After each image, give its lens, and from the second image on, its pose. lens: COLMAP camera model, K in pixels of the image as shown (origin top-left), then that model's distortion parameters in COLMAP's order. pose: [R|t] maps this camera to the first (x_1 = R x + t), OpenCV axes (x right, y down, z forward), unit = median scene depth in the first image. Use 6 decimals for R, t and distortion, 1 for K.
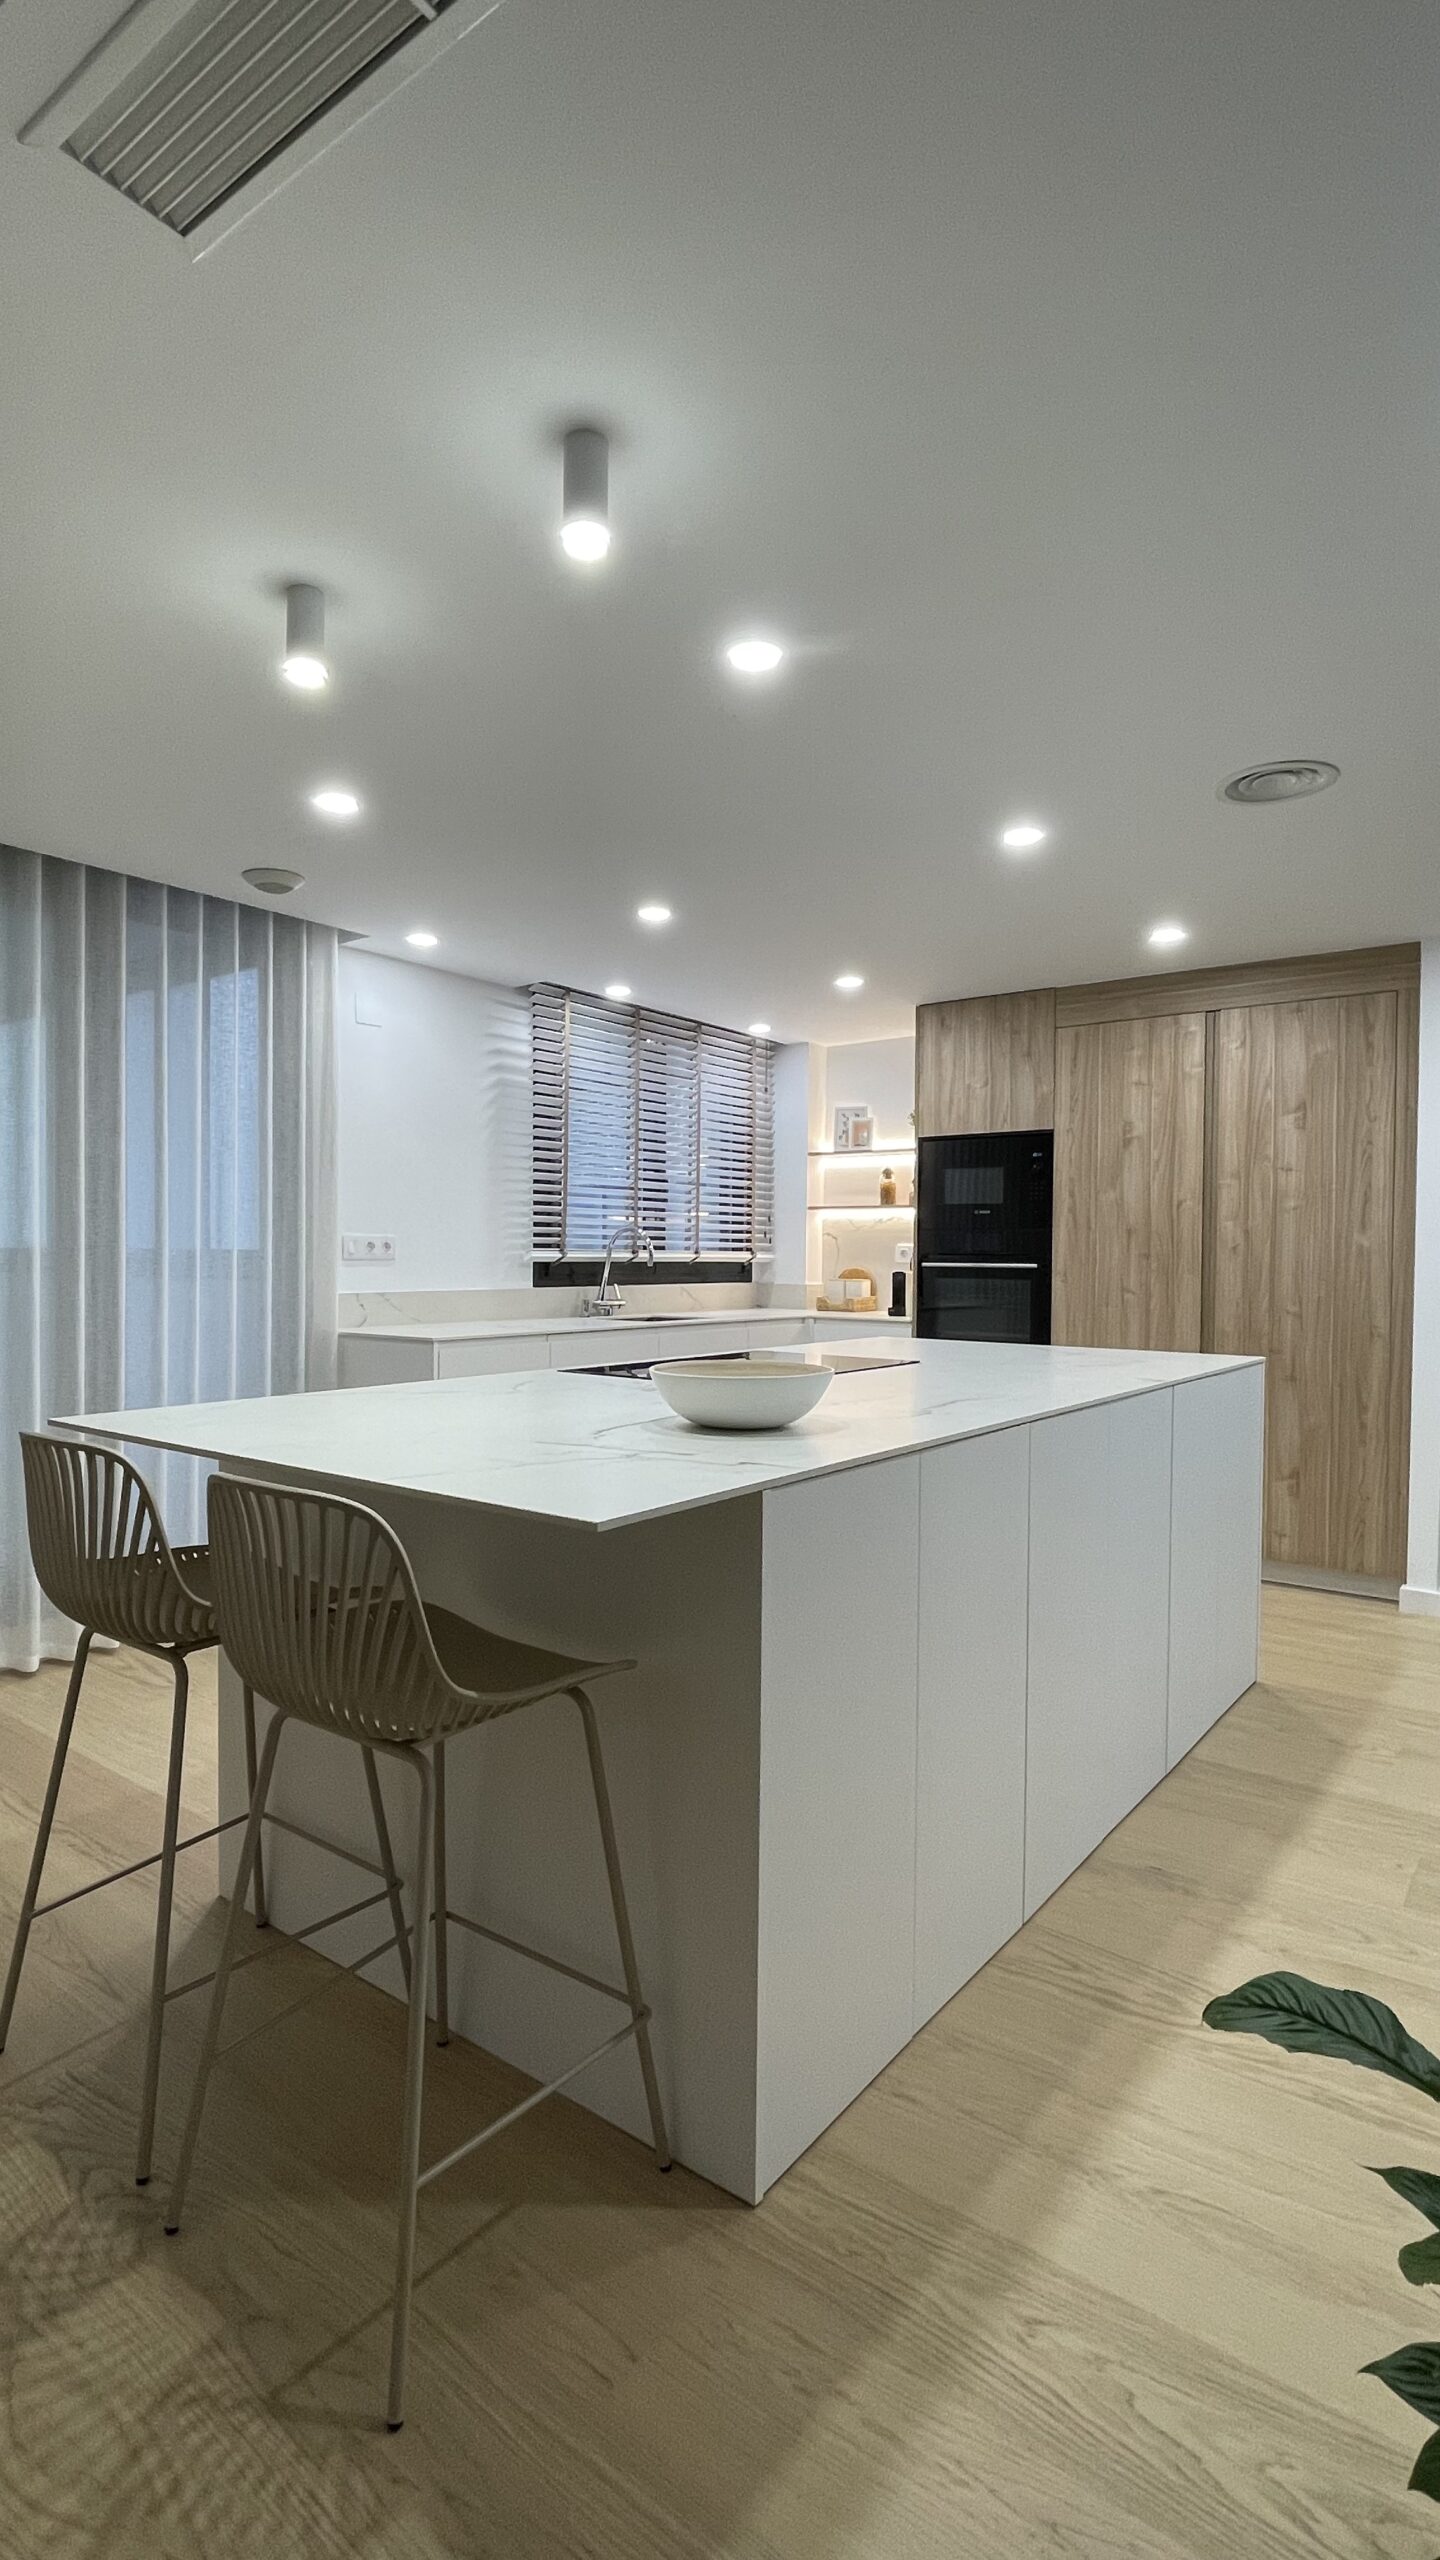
lens RADIAL K [[1221.8, 0, 709.8], [0, 1221.8, 1283.7], [0, 0, 1]] dist [-0.001312, -0.007613]
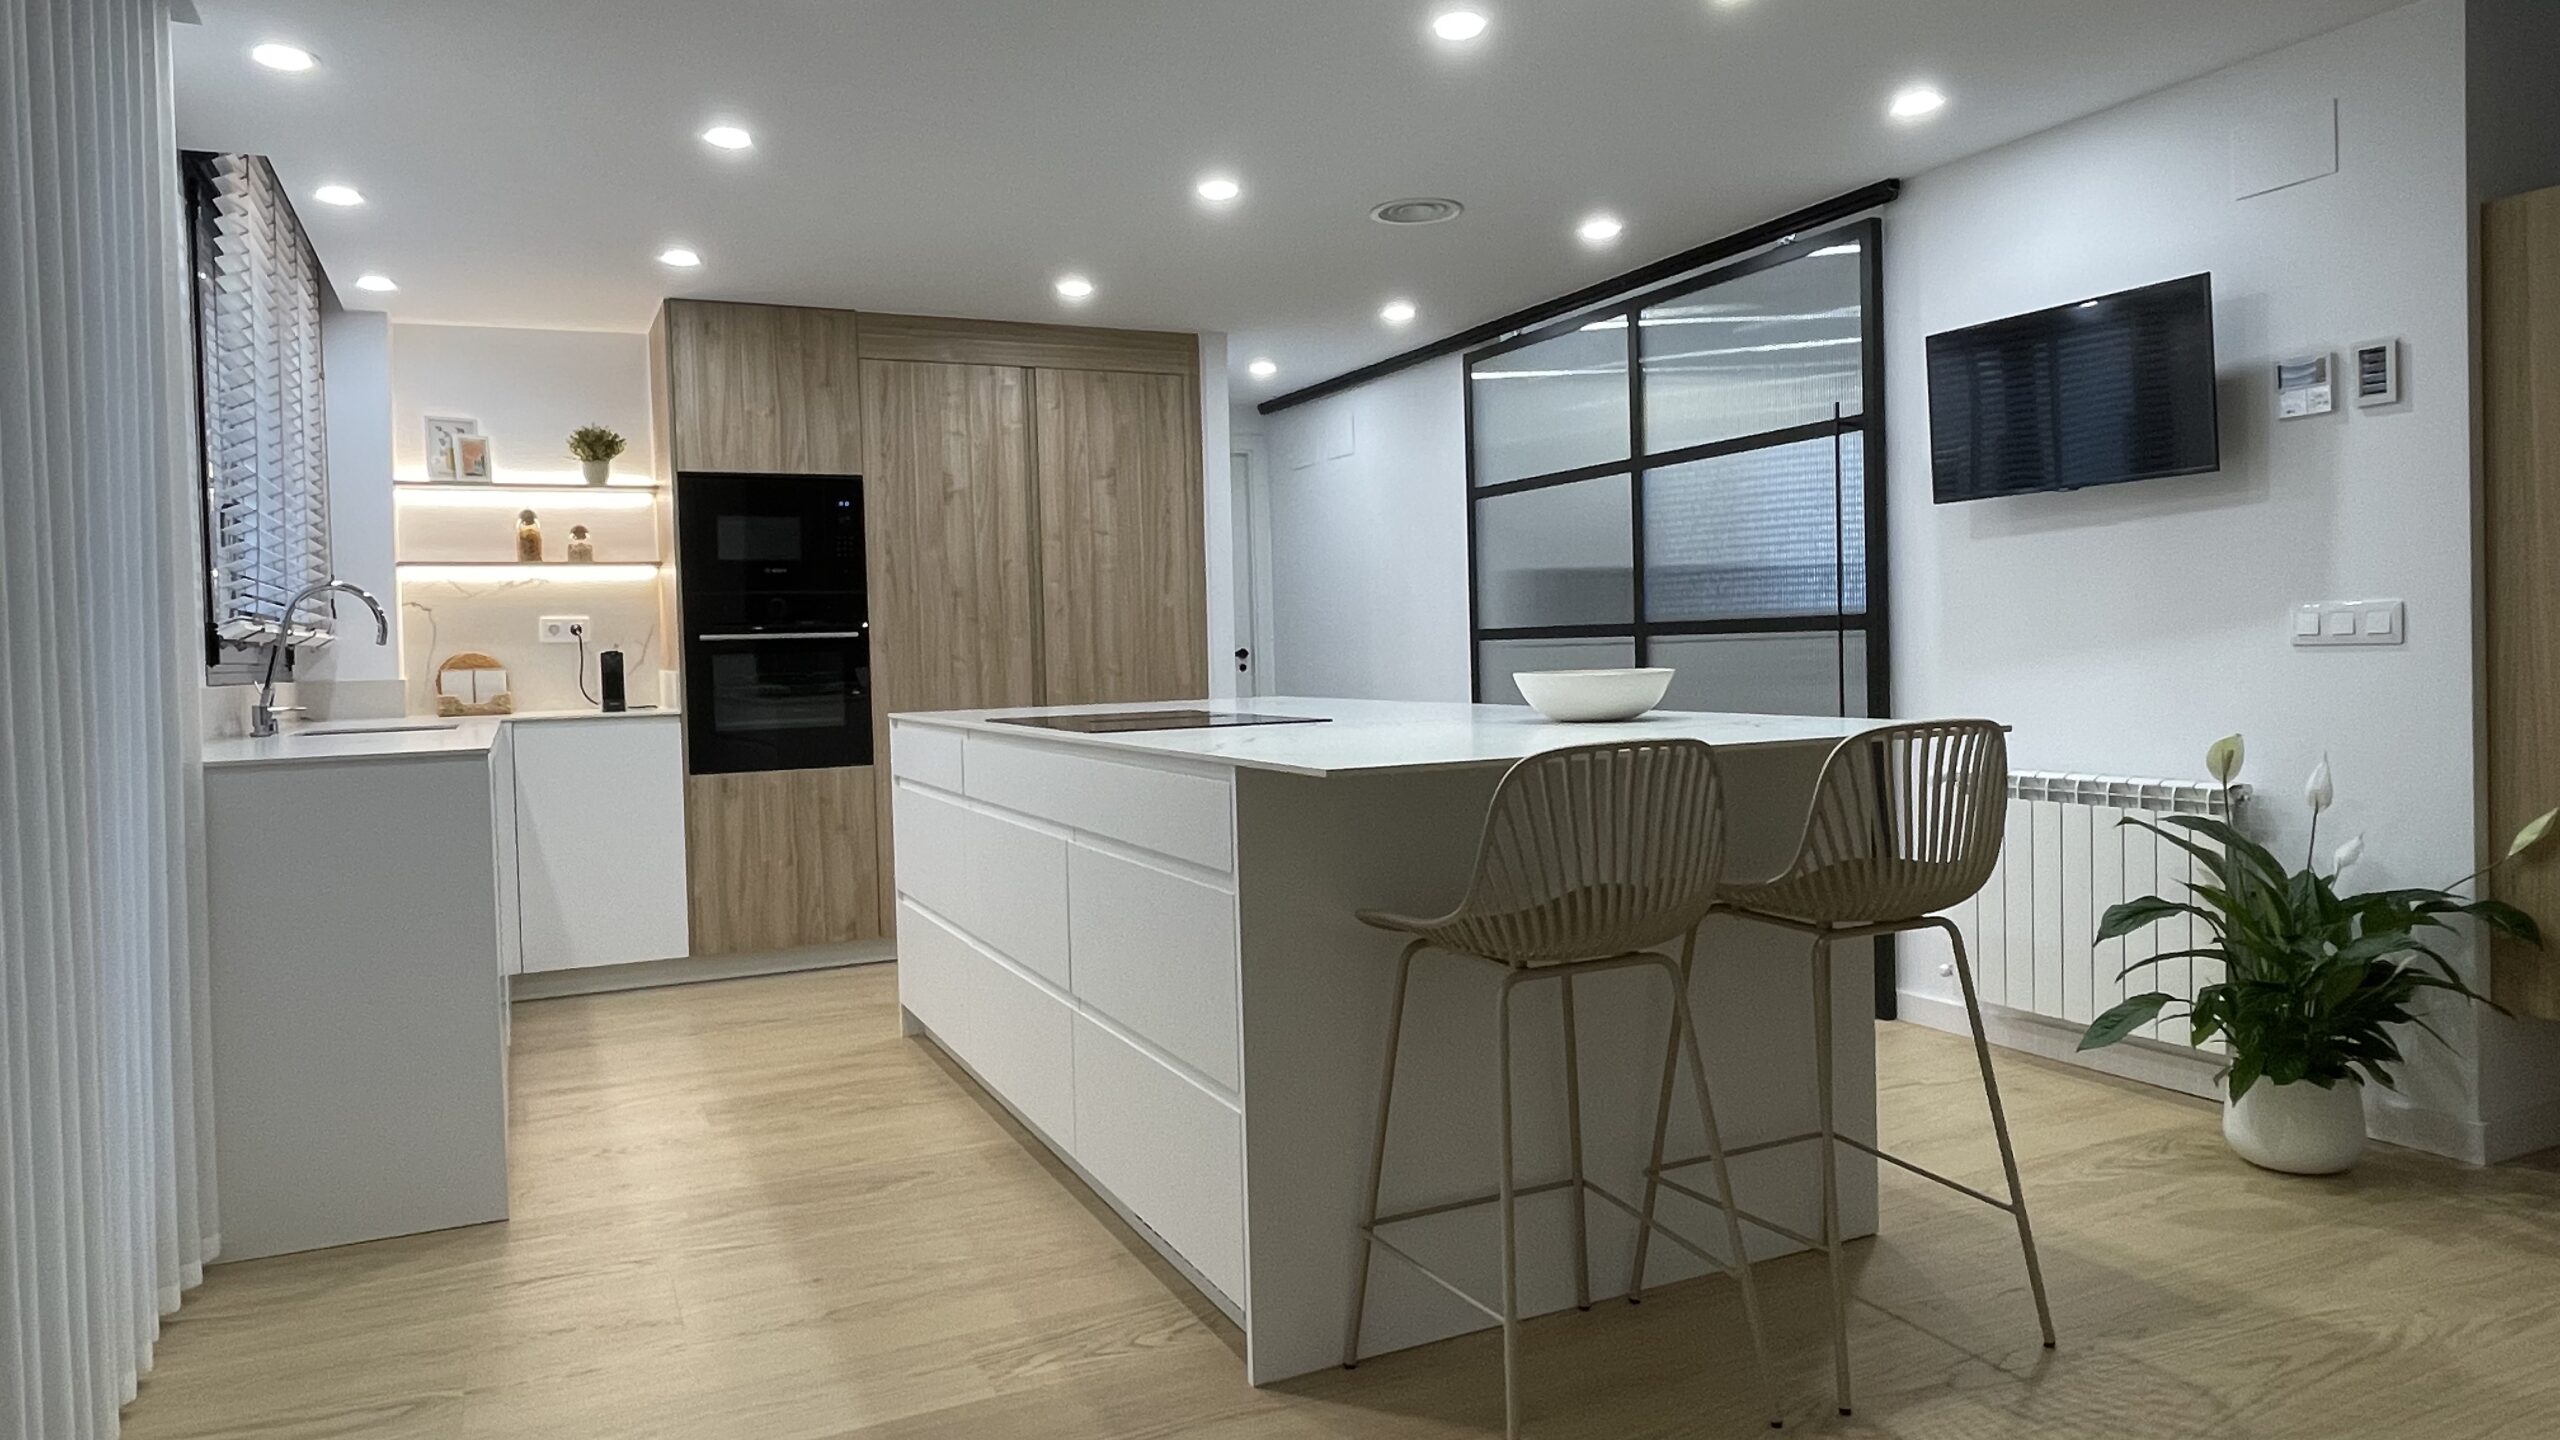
lens RADIAL K [[1585.9, 0, 1284.5], [0, 1585.9, 698.6], [0, 0, 1]] dist [-0.006780, -0.004361]
pose [[0.453176, -0.047505, 0.890154, -0.582753], [0.051451, 0.998308, 0.027083, 0.015584], [-0.889935, 0.033526, 0.454853, 0.231121]]
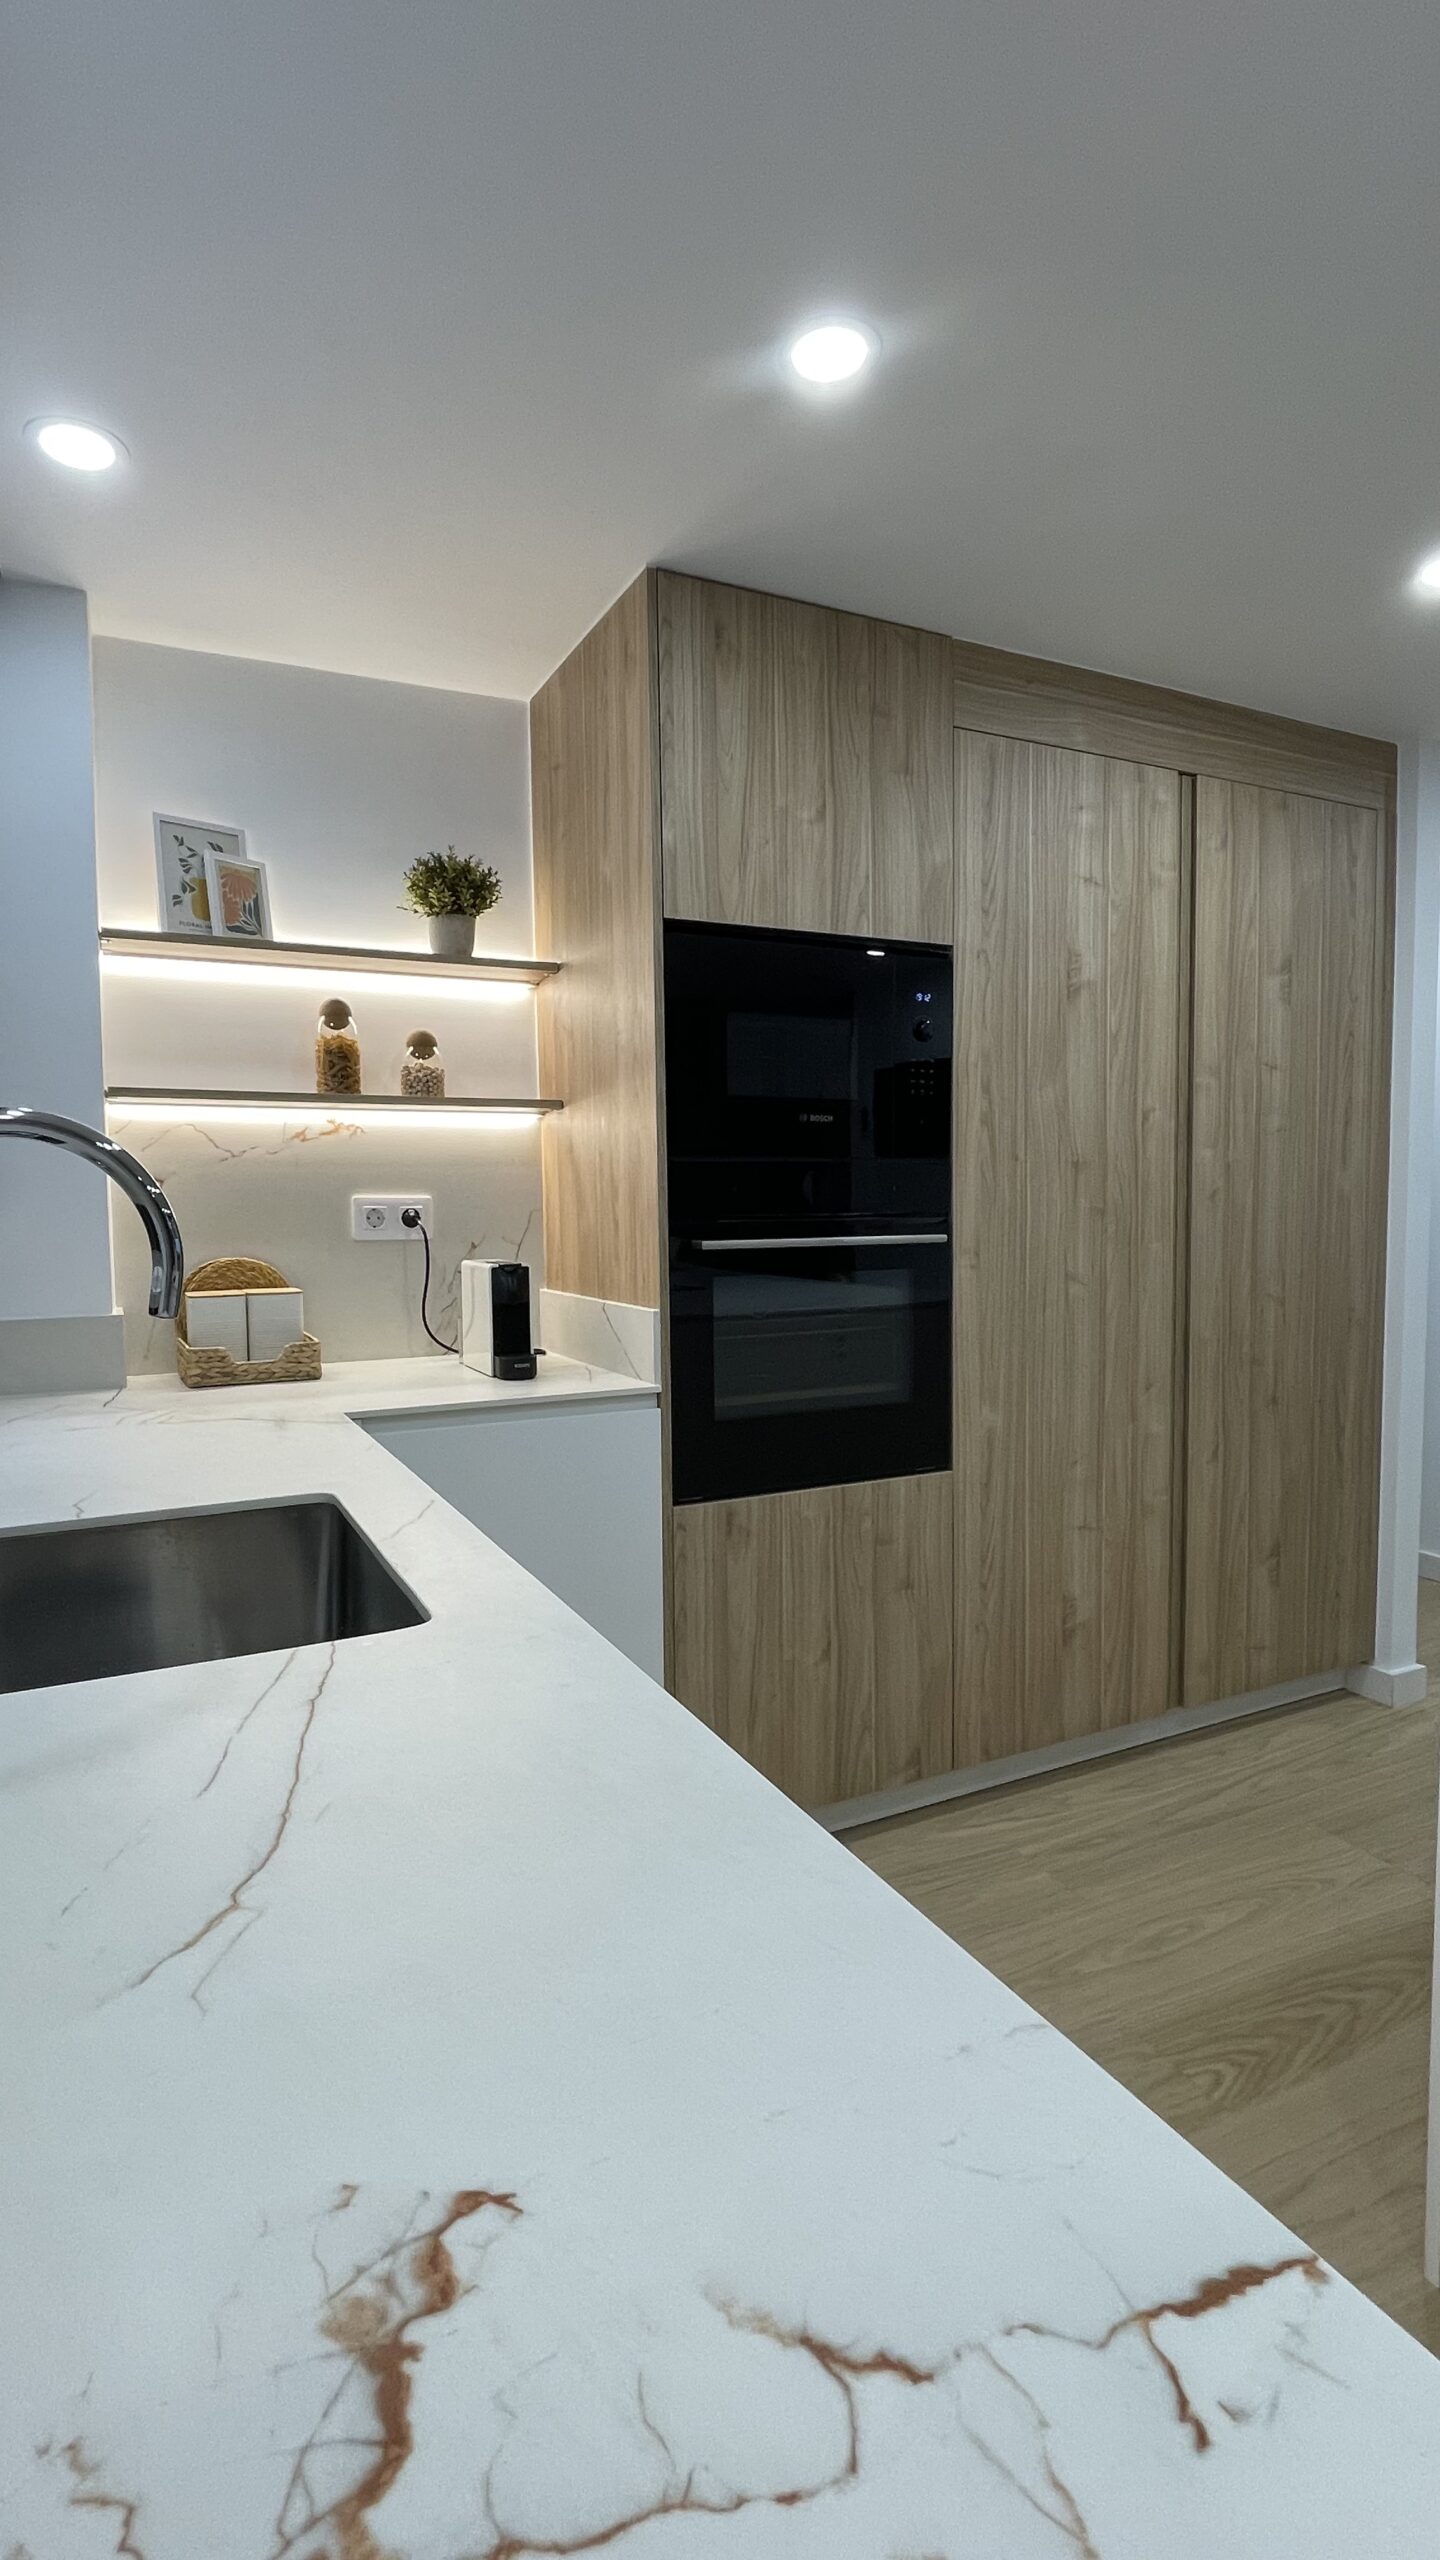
lens RADIAL K [[1221.8, 0, 705.3], [0, 1221.8, 1286.1], [0, 0, 1]] dist [-0.001312, -0.007613]
pose [[0.455126, -0.077310, 0.887065, -0.188641], [0.034876, 0.997007, 0.068998, -0.031525], [-0.889744, -0.000465, 0.456460, 0.865437]]
